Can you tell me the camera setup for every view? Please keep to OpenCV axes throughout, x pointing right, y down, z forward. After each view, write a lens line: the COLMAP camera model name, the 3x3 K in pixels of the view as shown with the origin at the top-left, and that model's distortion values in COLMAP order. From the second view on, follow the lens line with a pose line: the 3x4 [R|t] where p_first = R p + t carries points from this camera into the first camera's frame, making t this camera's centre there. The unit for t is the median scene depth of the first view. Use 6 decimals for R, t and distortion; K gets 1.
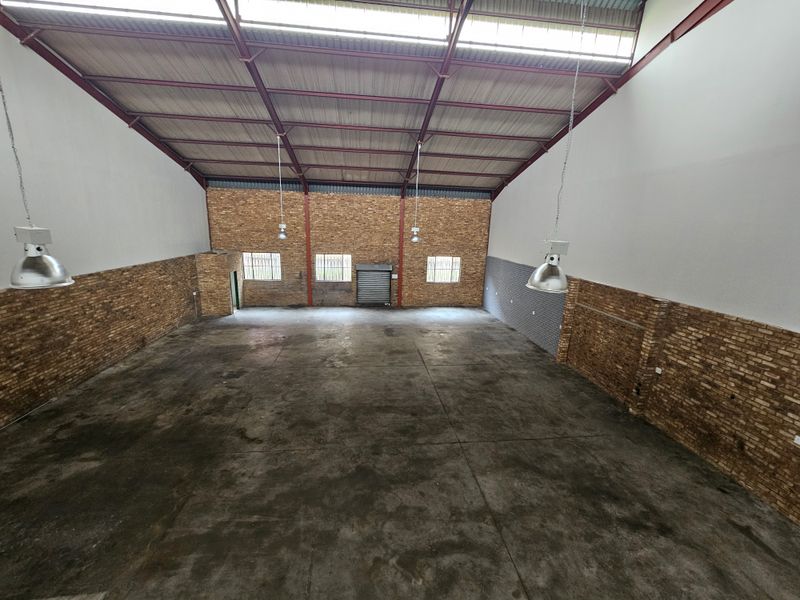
lens RADIAL K [[327.6, 0, 402.9], [0, 327.6, 298.4], [0, 0, 1]] dist [-0.002800, 0.000006]
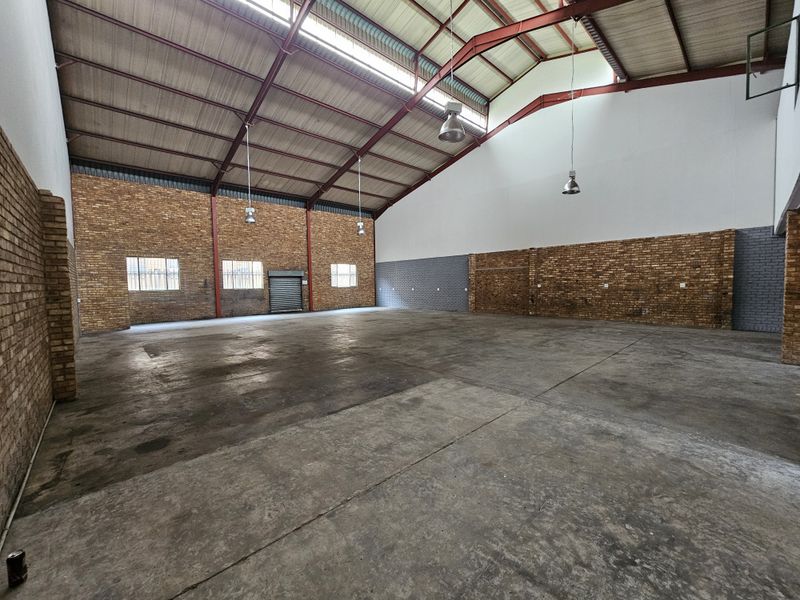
lens RADIAL K [[327.6, 0, 402.9], [0, 327.6, 298.4], [0, 0, 1]] dist [-0.002800, 0.000006]
pose [[0.801720, -0.070863, 0.593484, -0.441651], [0.170342, 0.978858, -0.113232, 0.172440], [-0.572912, 0.191876, 0.796841, -0.011397]]
